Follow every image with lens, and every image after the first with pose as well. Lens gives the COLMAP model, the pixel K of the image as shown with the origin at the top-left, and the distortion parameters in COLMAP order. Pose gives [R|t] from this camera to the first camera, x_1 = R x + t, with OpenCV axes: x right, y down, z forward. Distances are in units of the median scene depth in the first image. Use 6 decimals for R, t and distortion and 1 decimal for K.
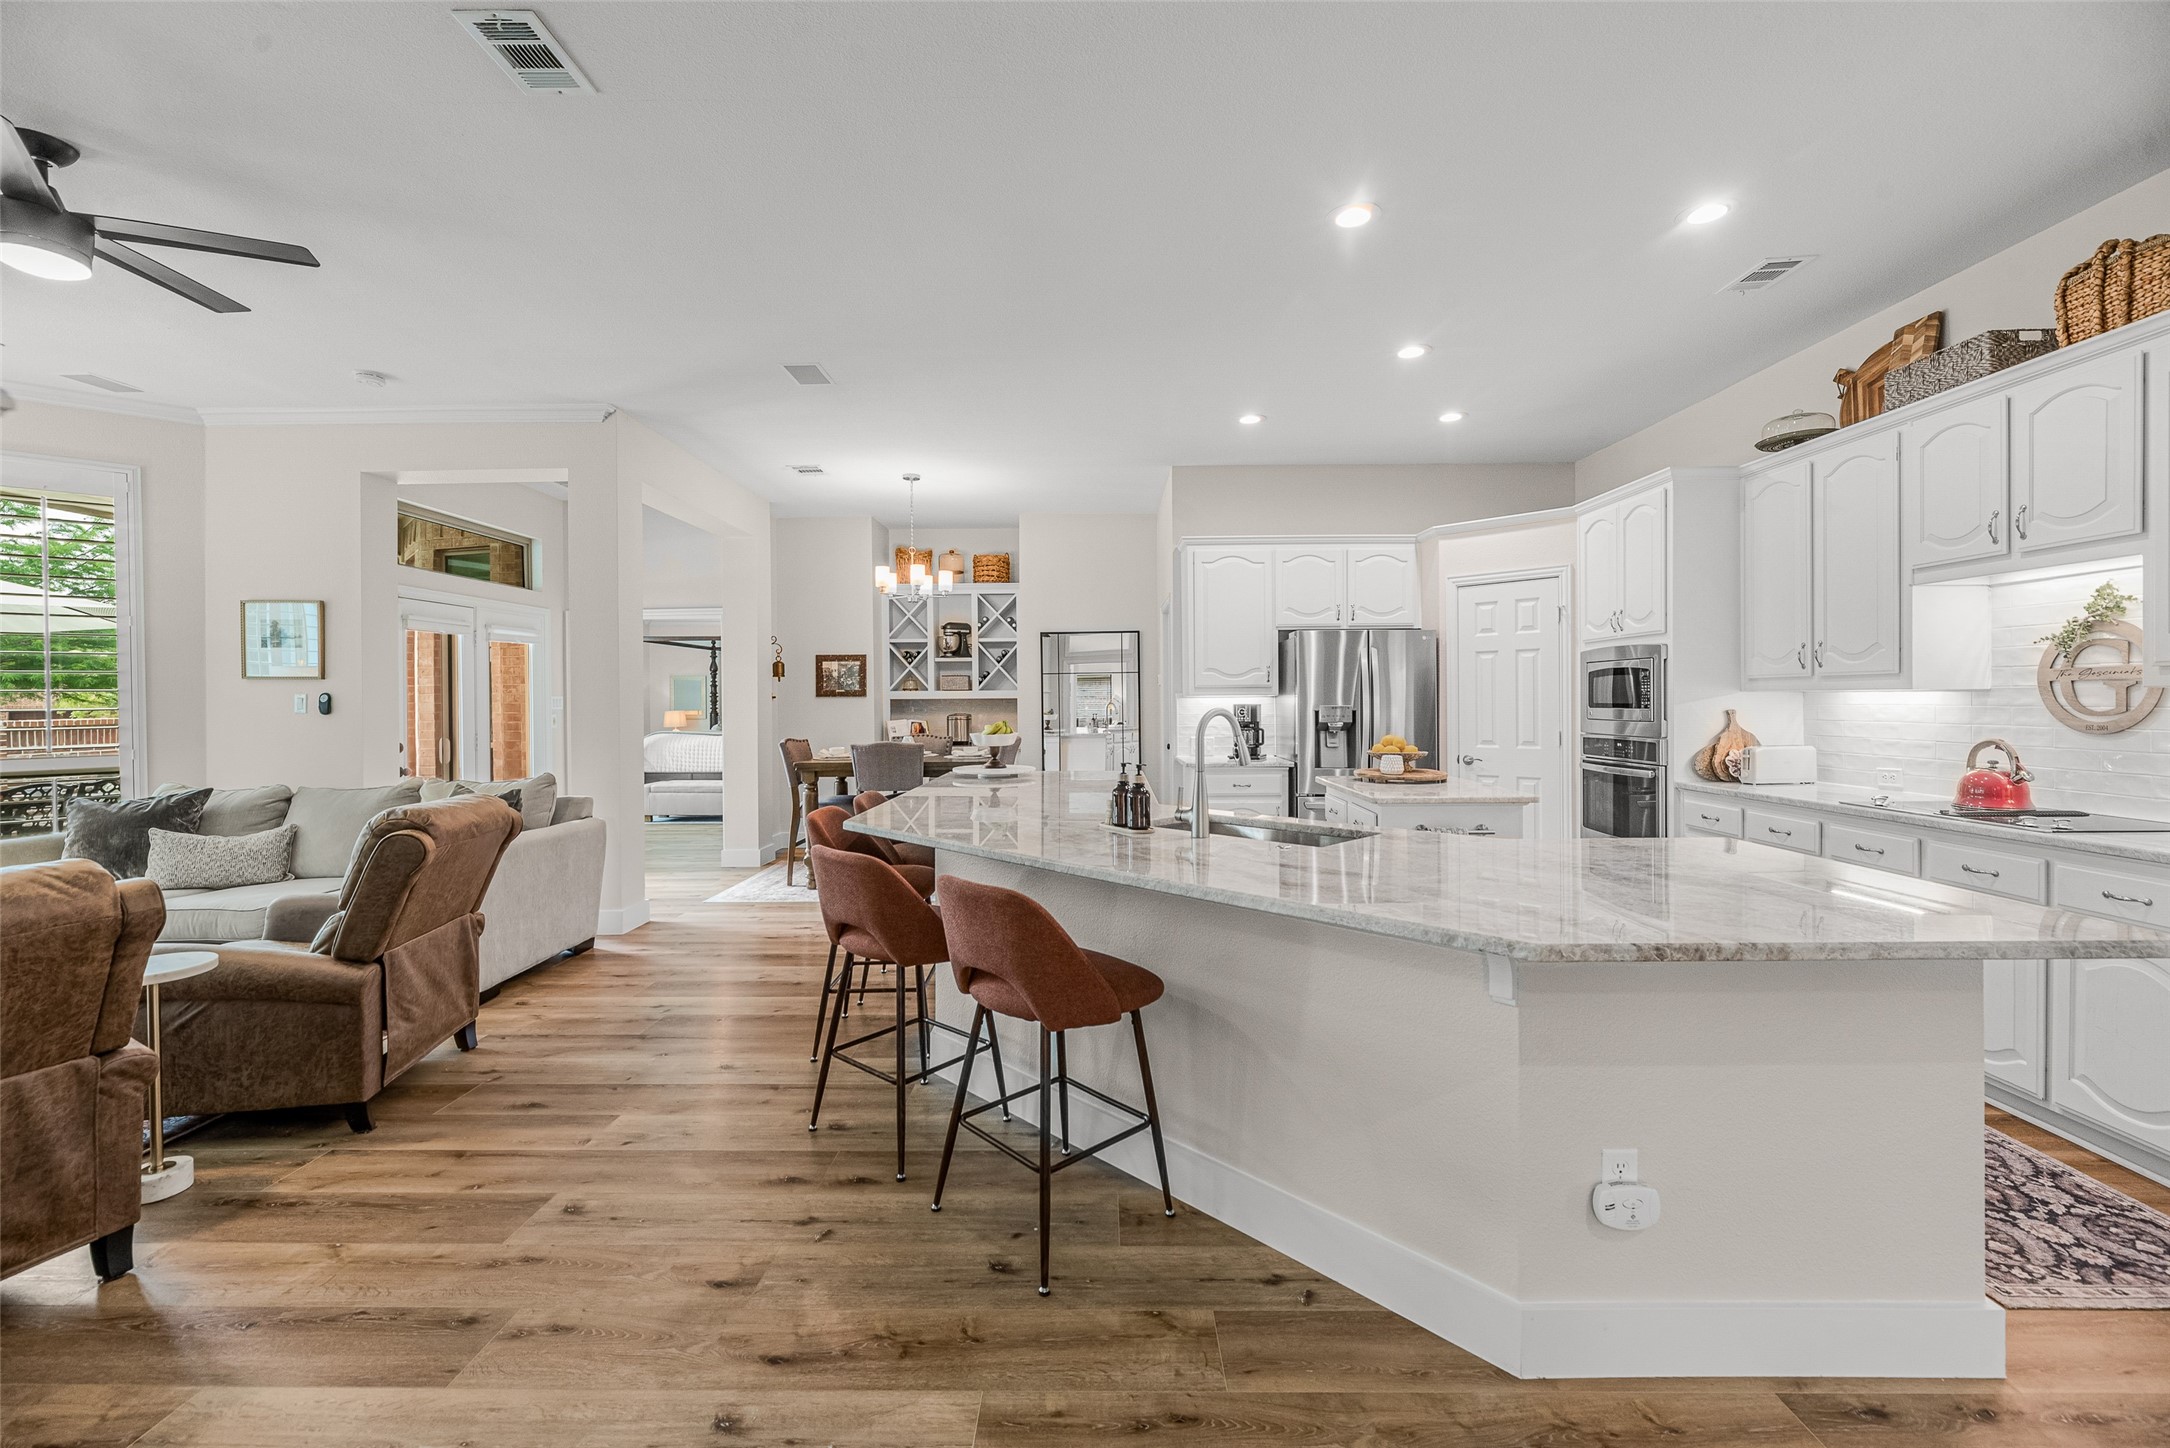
lens RADIAL K [[875.8, 0, 1081.7], [0, 875.8, 707.1], [0, 0, 1]] dist [-0.000278, -0.000789]
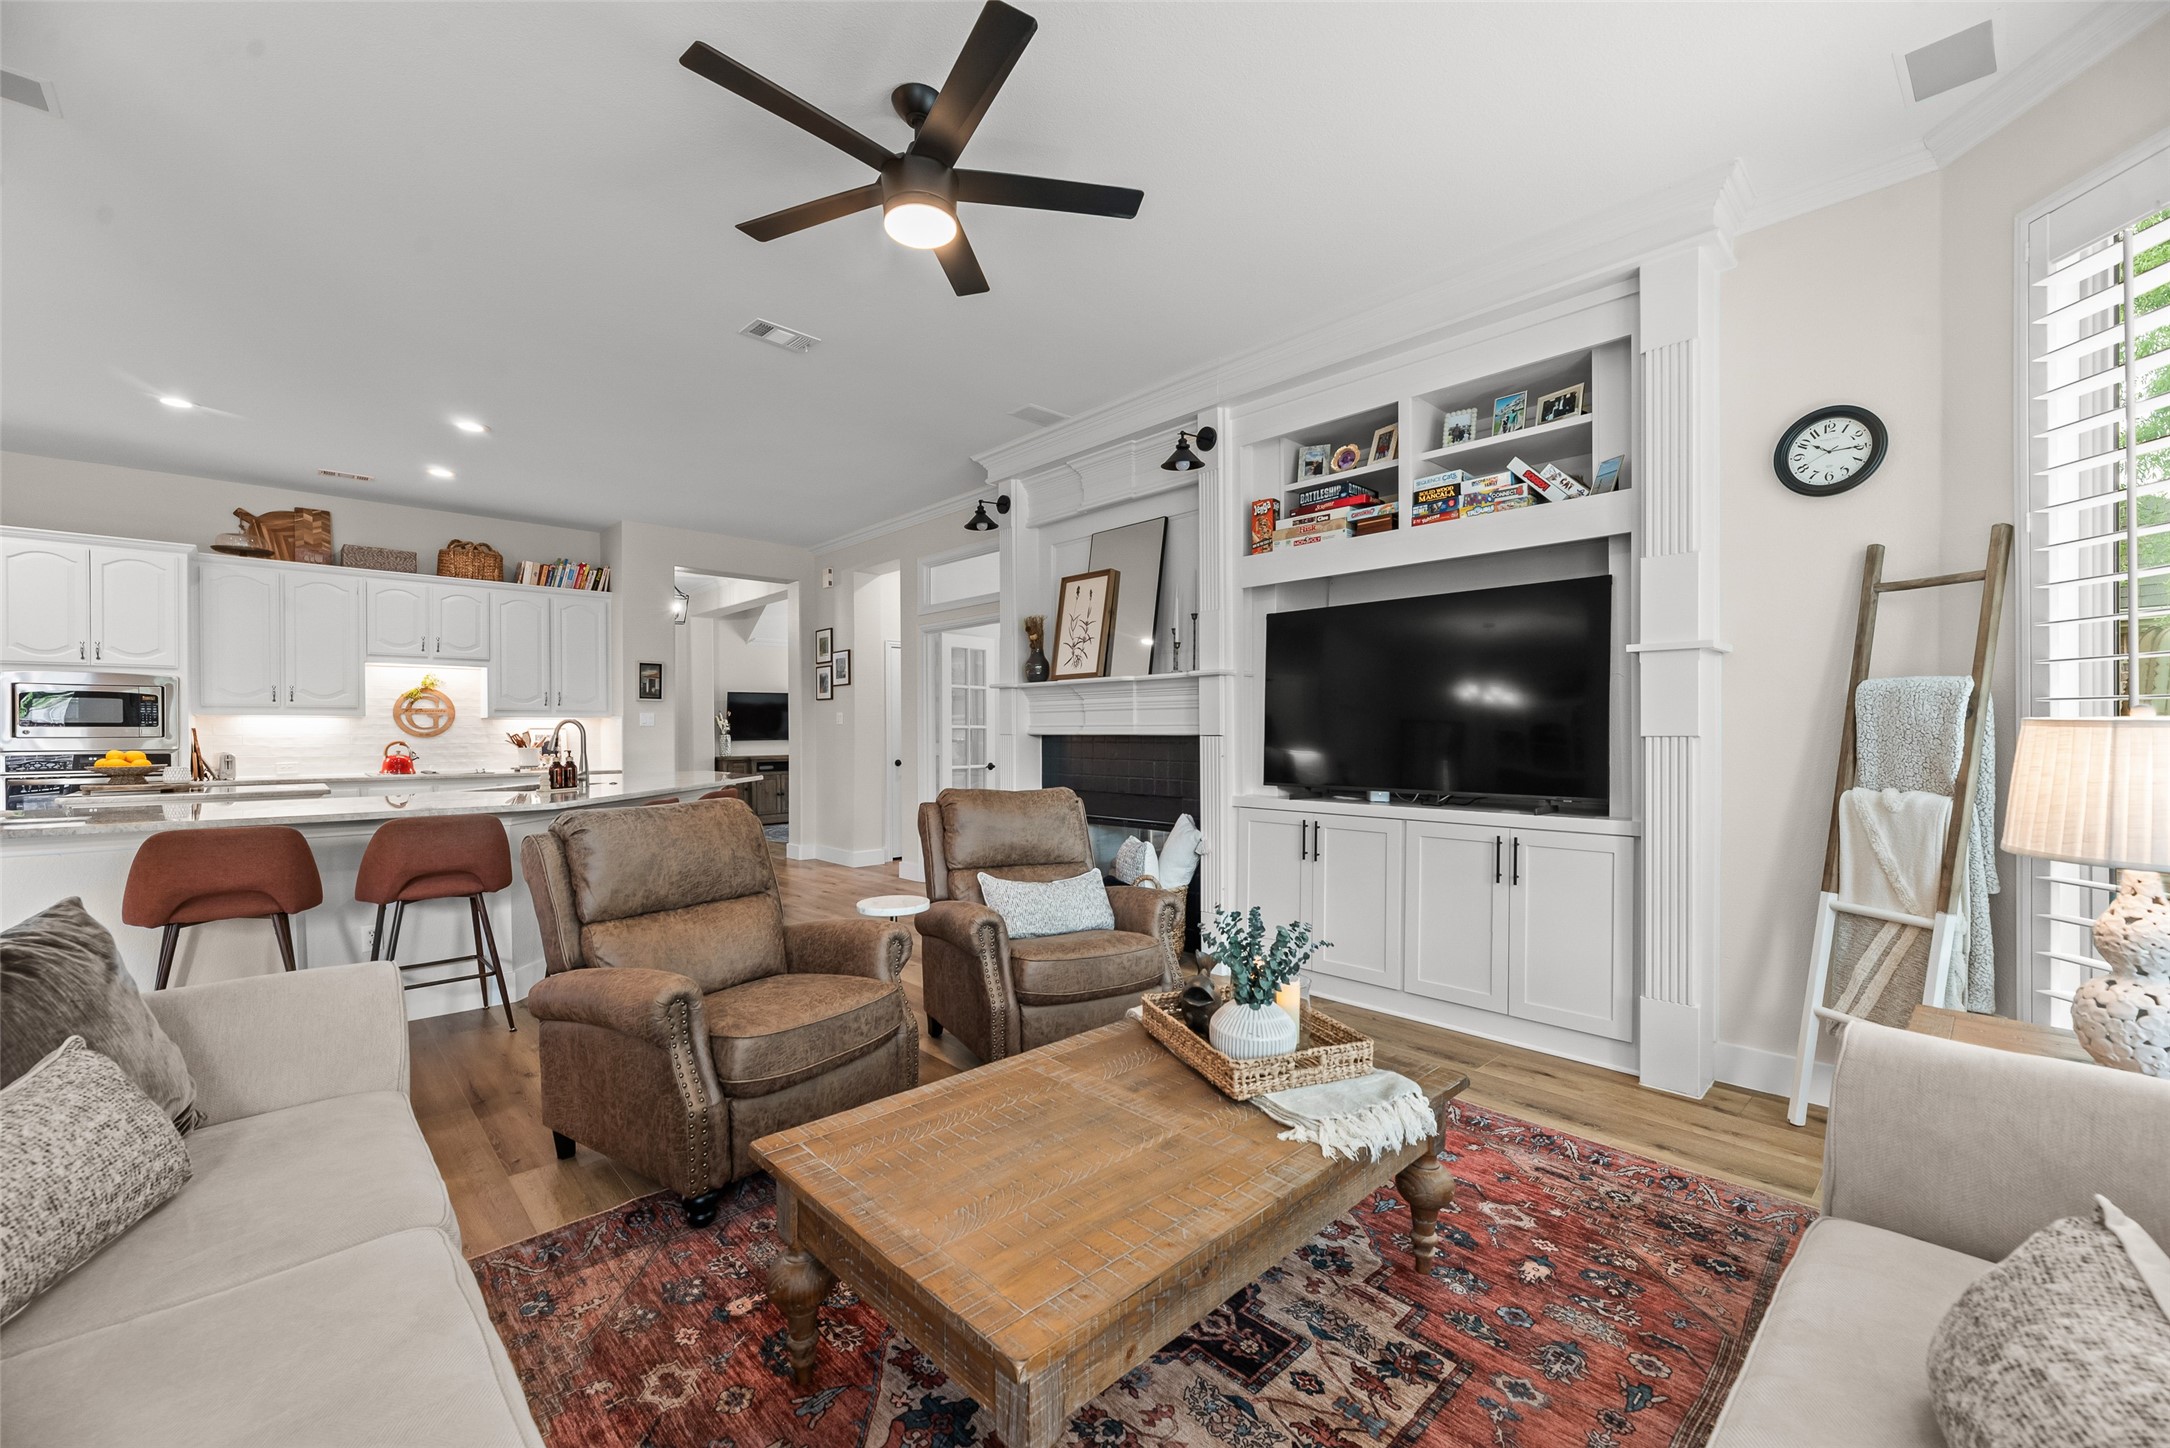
lens RADIAL K [[875.8, 0, 1089.0], [0, 875.8, 740.3], [0, 0, 1]] dist [-0.000278, -0.000789]
pose [[-0.689922, 0.000876, 0.723883, -1.150214], [0.012987, 0.999853, 0.011168, 0.023816], [-0.723767, 0.017106, -0.689832, 0.877760]]
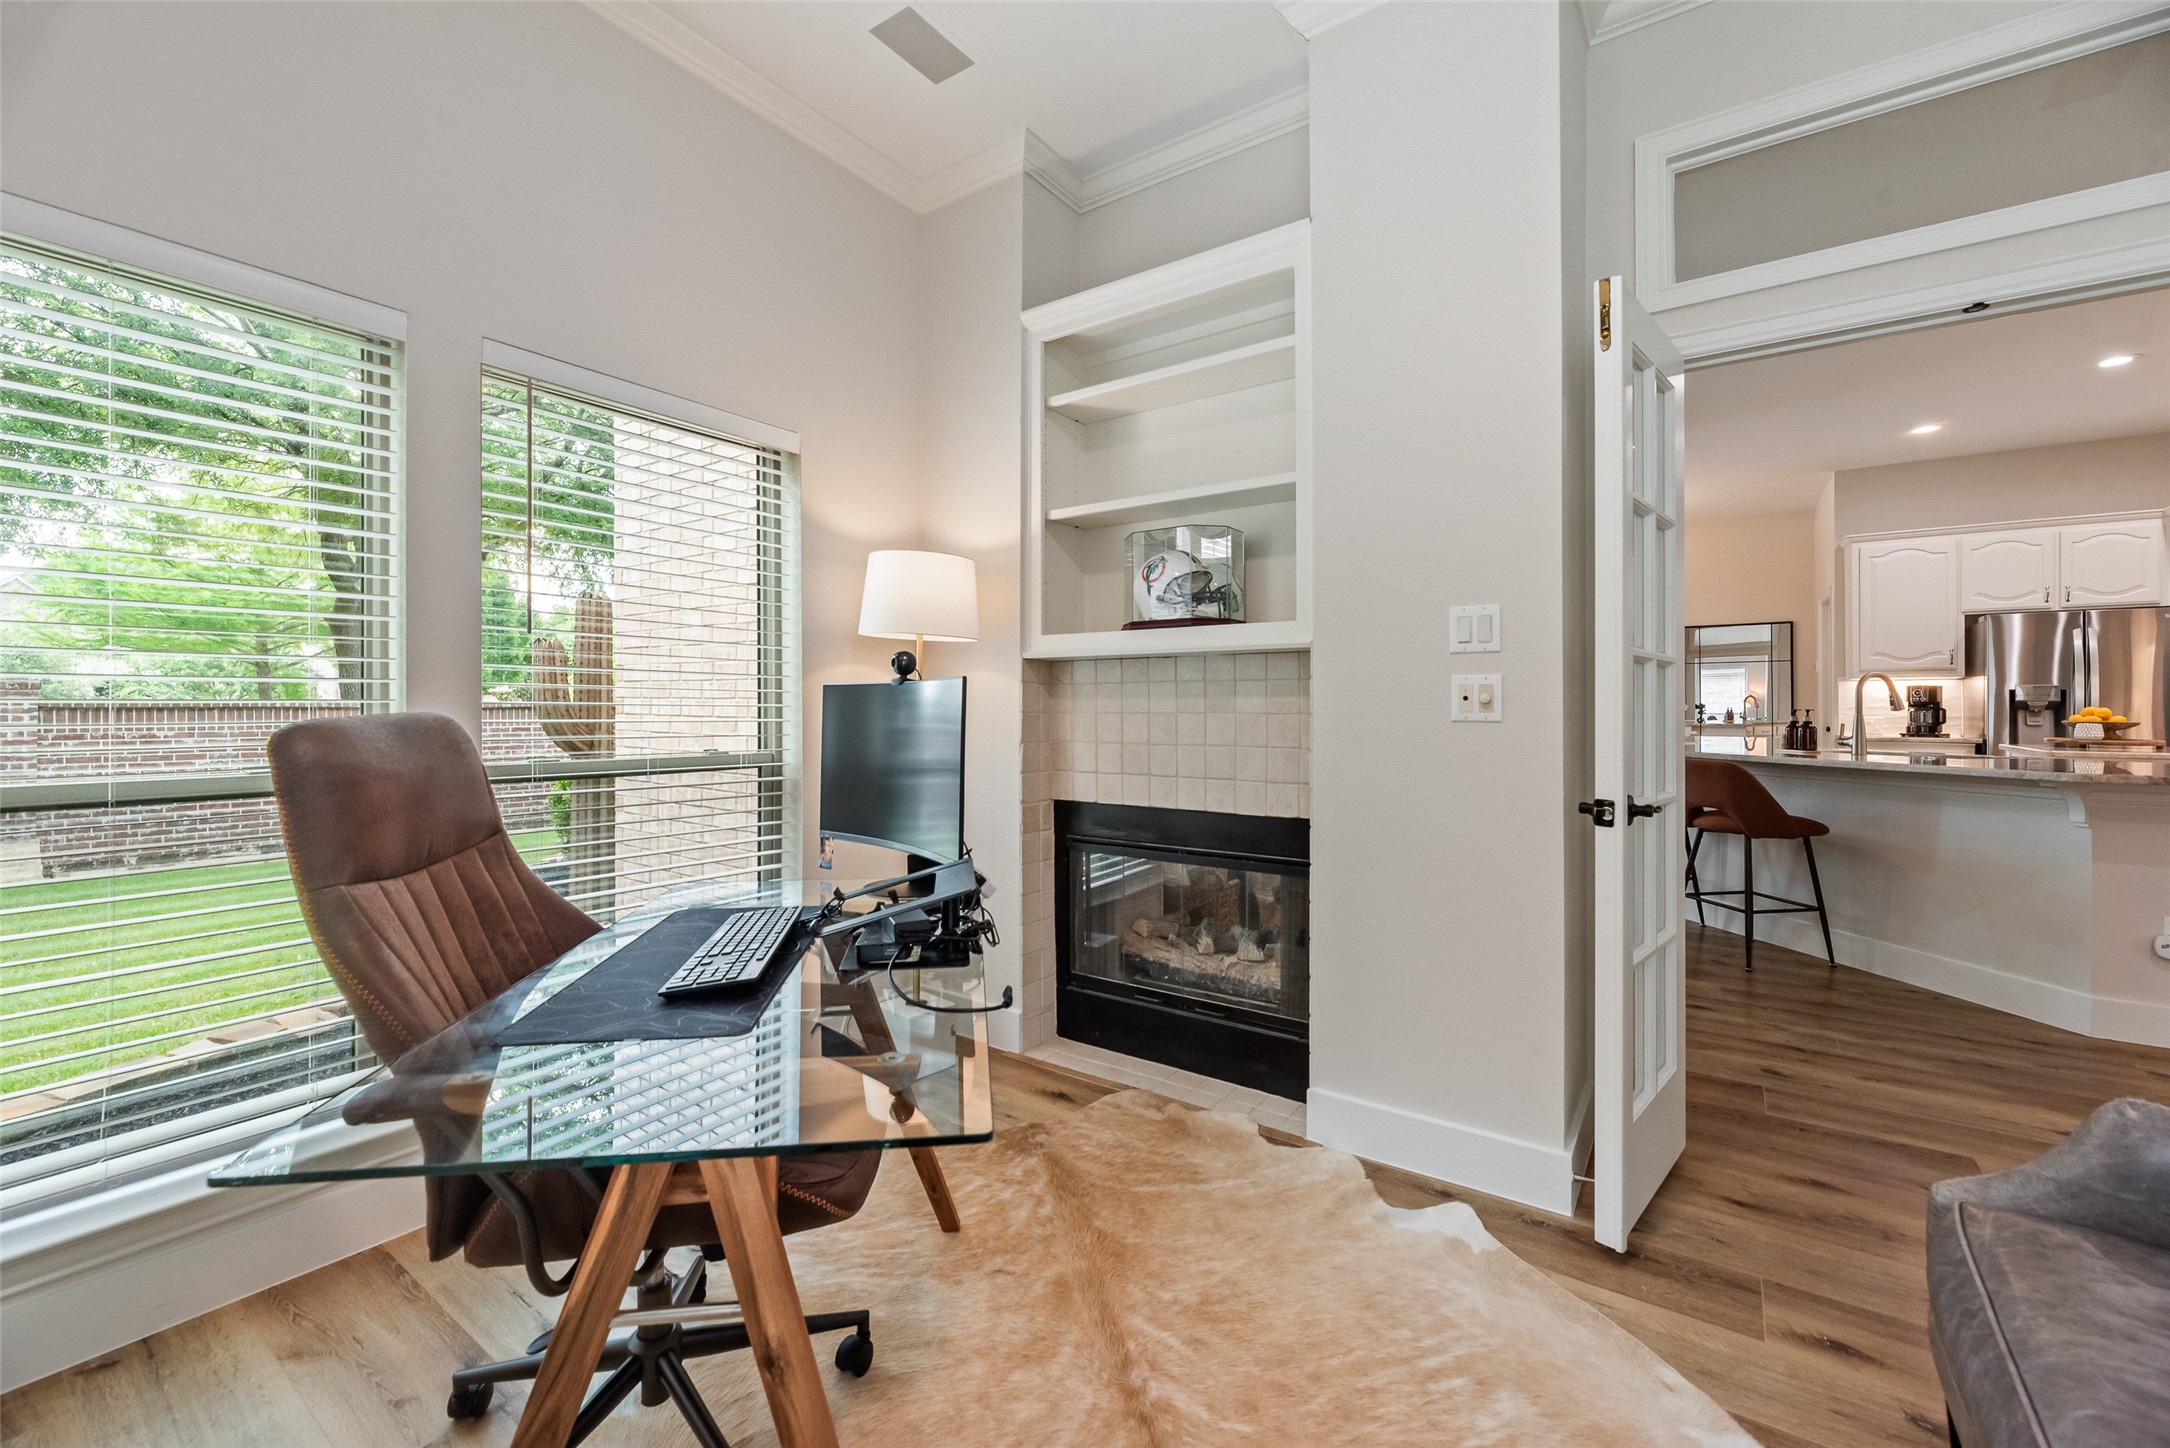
lens RADIAL K [[875.8, 0, 1086.4], [0, 875.8, 711.0], [0, 0, 1]] dist [-0.000278, -0.000789]
pose [[0.824724, 0.005045, -0.565513, -0.068159], [-0.005541, 0.999984, 0.000841, 0.042334], [0.565508, 0.002440, 0.824739, -0.616746]]
